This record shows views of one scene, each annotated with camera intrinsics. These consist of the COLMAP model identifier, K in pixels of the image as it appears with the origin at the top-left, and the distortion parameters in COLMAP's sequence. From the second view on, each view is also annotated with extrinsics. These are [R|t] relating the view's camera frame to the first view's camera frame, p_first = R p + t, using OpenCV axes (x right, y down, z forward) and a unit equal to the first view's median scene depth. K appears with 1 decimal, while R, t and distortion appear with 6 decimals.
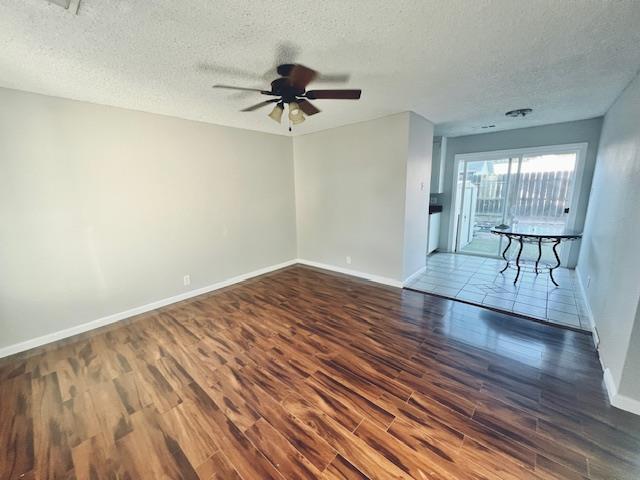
lens RADIAL K [[255.6, 0, 317.4], [0, 255.6, 237.6], [0, 0, 1]] dist [0.001519, -0.000241]
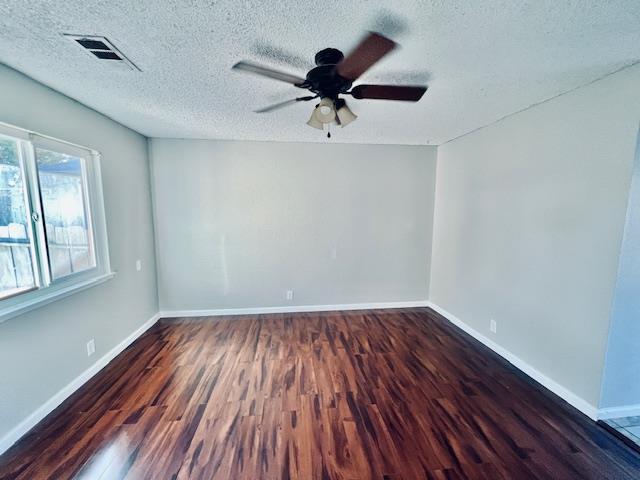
lens RADIAL K [[255.6, 0, 315.9], [0, 255.6, 240.3], [0, 0, 1]] dist [0.001519, -0.000241]
pose [[0.743928, 0.109283, -0.659264, 0.291887], [-0.147615, 0.989041, -0.002623, -0.085040], [0.651753, 0.099269, 0.751907, 0.336475]]
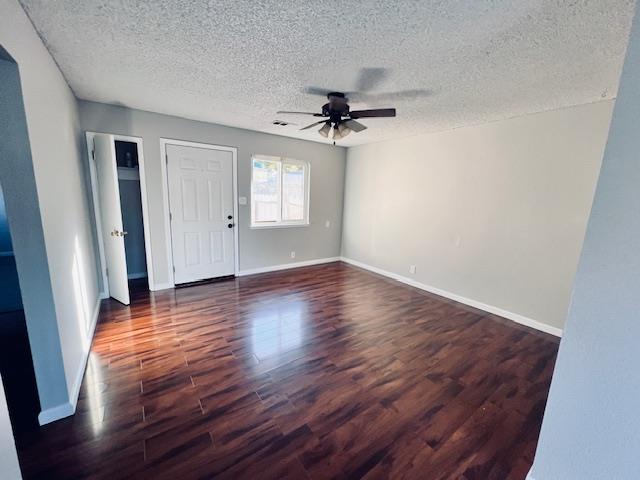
lens RADIAL K [[255.6, 0, 320.7], [0, 255.6, 239.8], [0, 0, 1]] dist [0.001519, -0.000241]
pose [[-0.203490, 0.197269, -0.958998, 0.882456], [-0.215075, 0.946560, 0.240347, -0.204525], [0.955162, 0.255164, -0.150188, 0.932360]]
